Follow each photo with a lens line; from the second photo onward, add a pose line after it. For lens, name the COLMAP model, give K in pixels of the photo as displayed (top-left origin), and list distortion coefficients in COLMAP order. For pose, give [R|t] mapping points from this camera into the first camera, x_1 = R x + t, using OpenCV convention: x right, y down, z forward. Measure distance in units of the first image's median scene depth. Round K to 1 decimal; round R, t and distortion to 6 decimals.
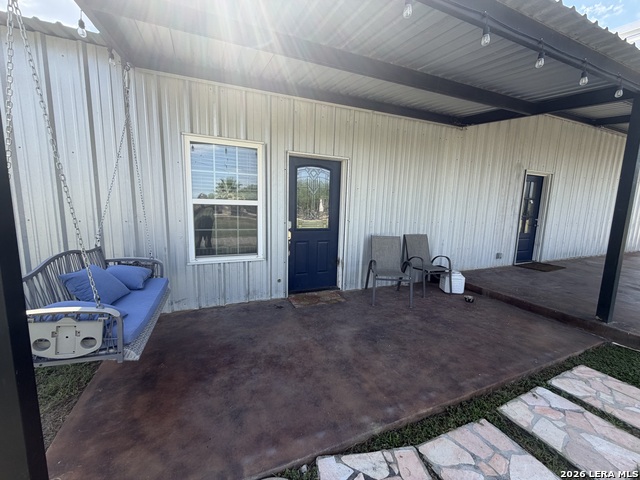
lens RADIAL K [[256.5, 0, 308.8], [0, 256.5, 240.9], [0, 0, 1]] dist [-0.002480, -0.000397]
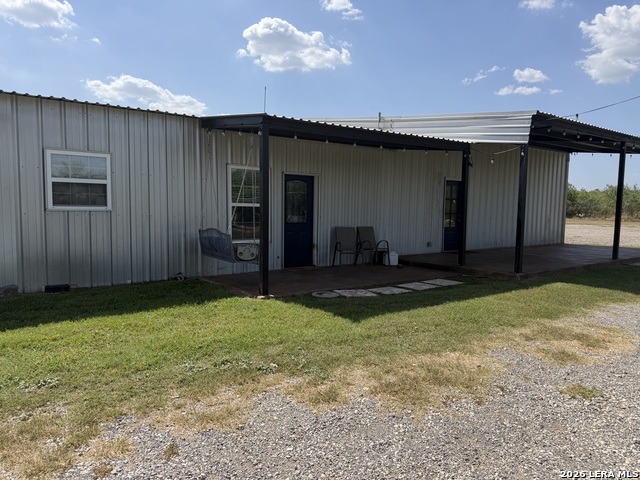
lens RADIAL K [[448.7, 0, 319.9], [0, 448.7, 241.7], [0, 0, 1]] dist [0.006385, 0.000588]
pose [[0.966619, -0.028922, 0.254579, -0.466352], [0.042726, 0.997891, -0.048862, 0.175348], [-0.252629, 0.058108, 0.965817, -1.352751]]
